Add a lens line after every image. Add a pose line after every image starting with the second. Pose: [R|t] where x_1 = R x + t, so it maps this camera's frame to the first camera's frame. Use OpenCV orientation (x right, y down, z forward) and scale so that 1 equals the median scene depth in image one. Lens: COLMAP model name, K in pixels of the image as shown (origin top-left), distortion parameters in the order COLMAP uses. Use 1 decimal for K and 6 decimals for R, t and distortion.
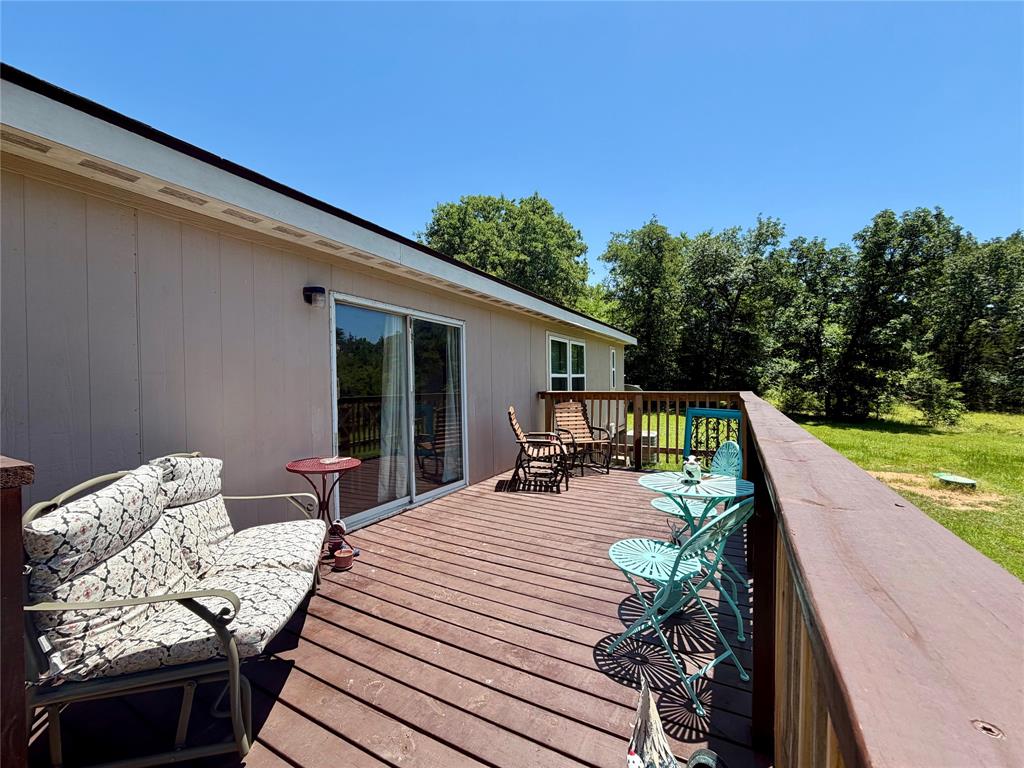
lens RADIAL K [[408.7, 0, 512.3], [0, 408.7, 388.7], [0, 0, 1]] dist [-0.000495, -0.000253]
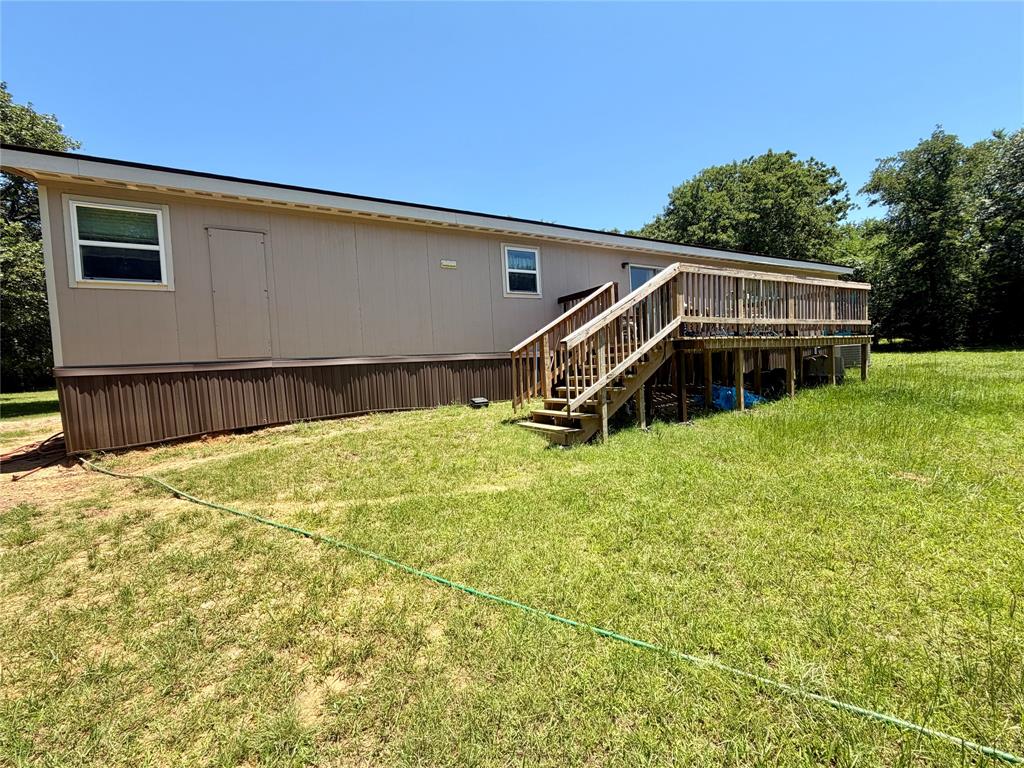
lens RADIAL K [[408.7, 0, 506.3], [0, 408.7, 388.0], [0, 0, 1]] dist [-0.000495, -0.000253]
pose [[0.834707, -0.008509, -0.550629, 0.070655], [0.035281, 0.998653, 0.038050, 0.086165], [0.549563, -0.051188, 0.833883, -0.333162]]
